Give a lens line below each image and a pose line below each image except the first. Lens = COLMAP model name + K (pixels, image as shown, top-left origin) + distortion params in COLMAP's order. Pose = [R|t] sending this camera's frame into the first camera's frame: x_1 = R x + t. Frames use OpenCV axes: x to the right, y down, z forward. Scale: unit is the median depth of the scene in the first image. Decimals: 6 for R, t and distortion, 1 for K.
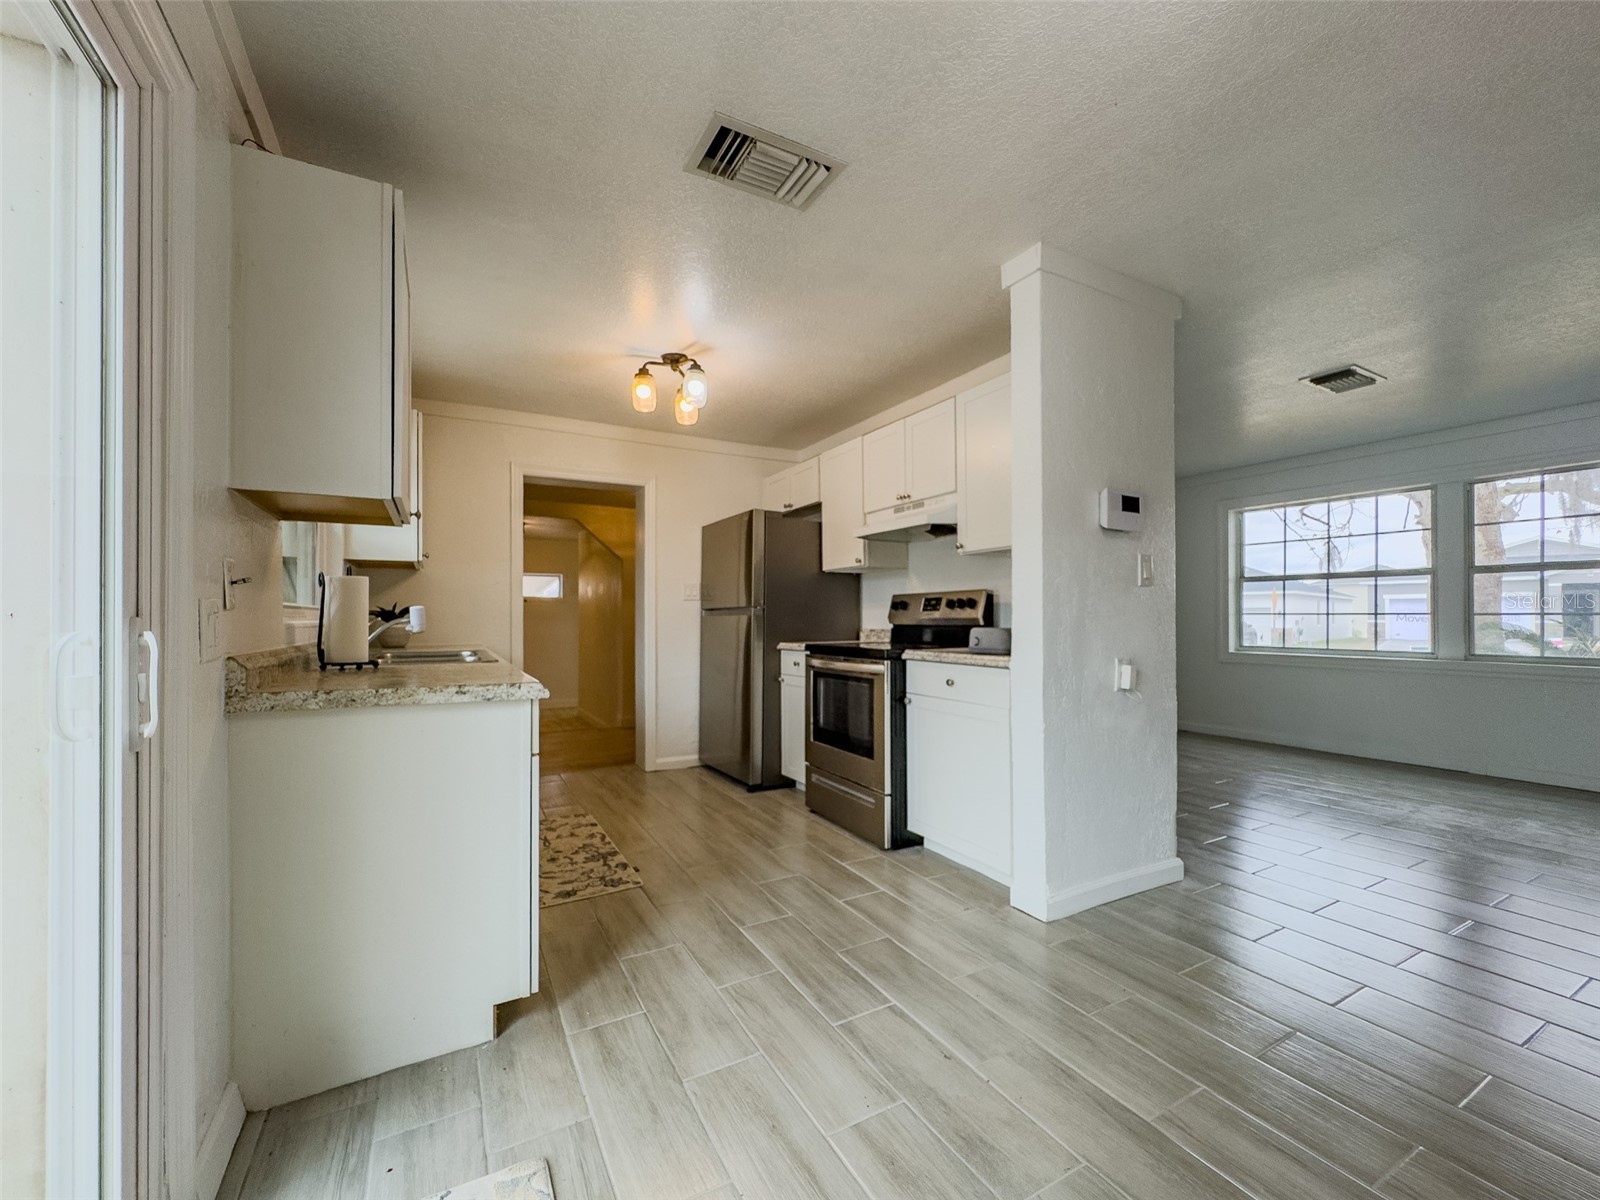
lens RADIAL K [[656.4, 0, 806.3], [0, 656.4, 609.7], [0, 0, 1]] dist [-0.000261, 0.000587]
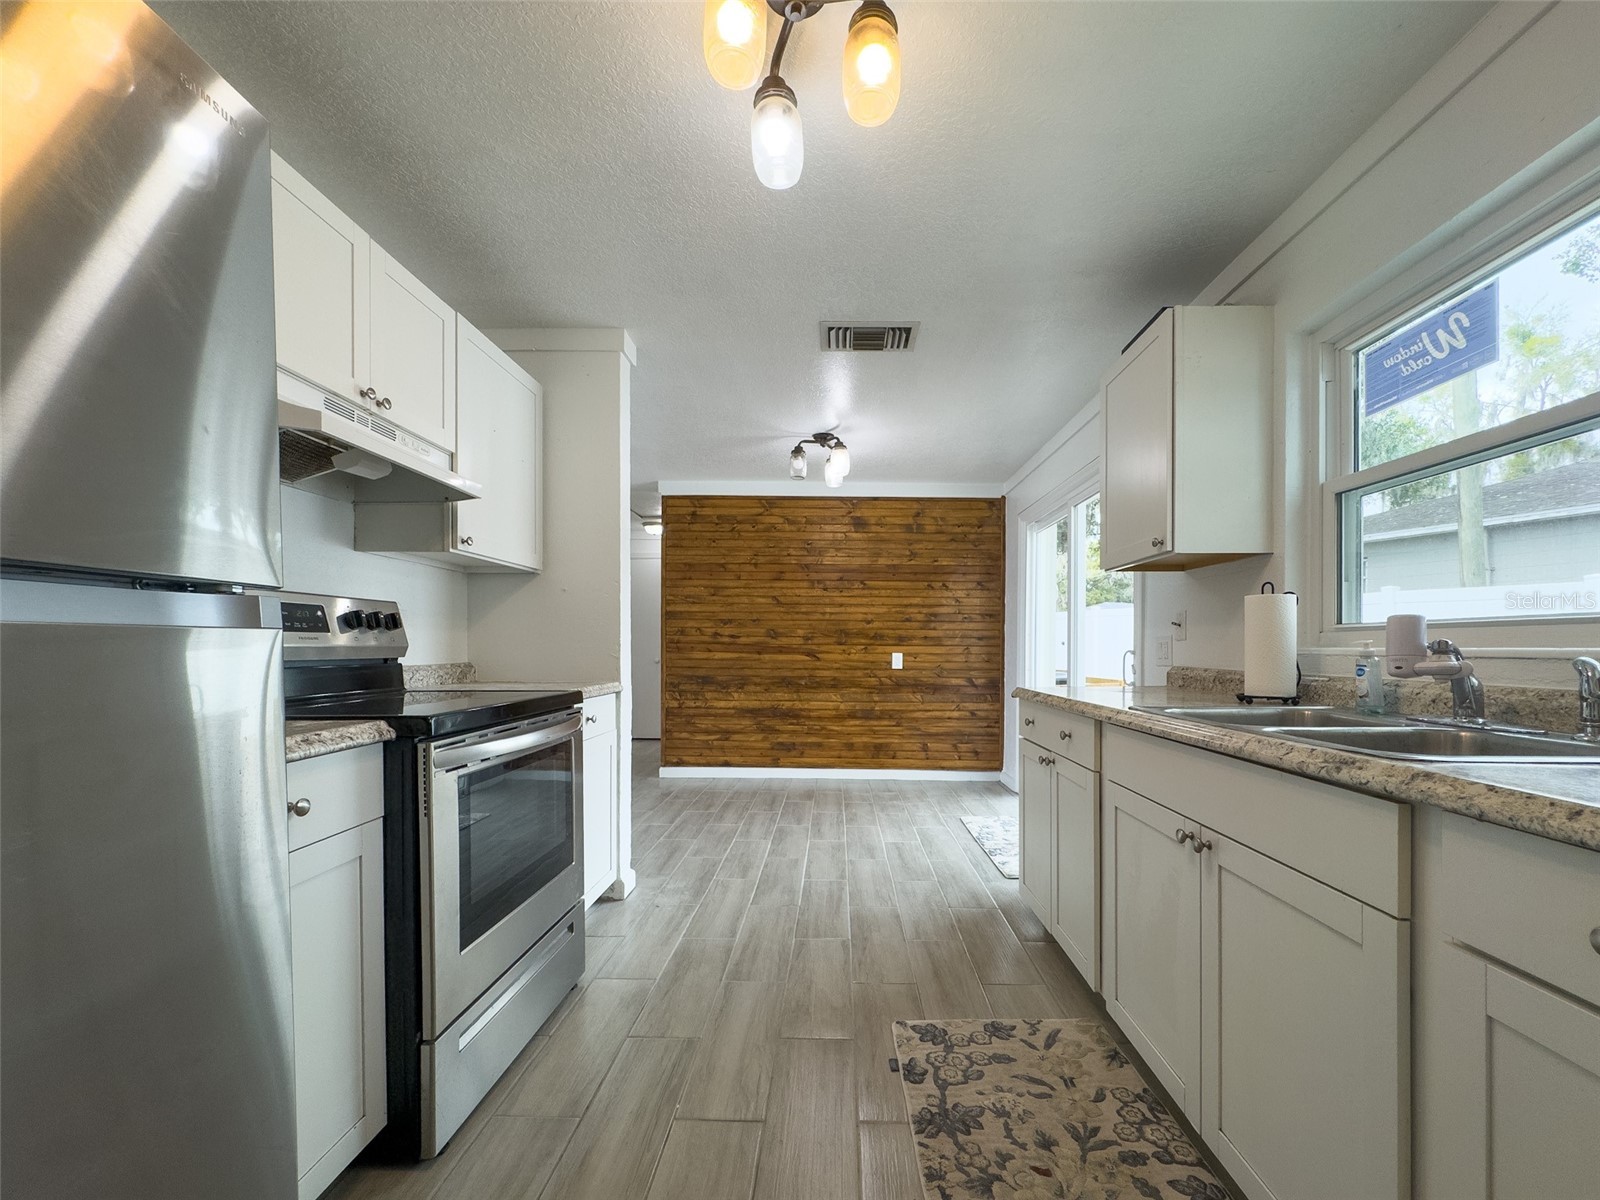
lens RADIAL K [[656.4, 0, 808.2], [0, 656.4, 653.9], [0, 0, 1]] dist [-0.000261, 0.000587]
pose [[-0.851022, -0.001377, 0.525129, -0.496512], [-0.004390, 0.999980, -0.004492, 0.025664], [-0.525112, -0.006129, -0.851011, 1.606156]]
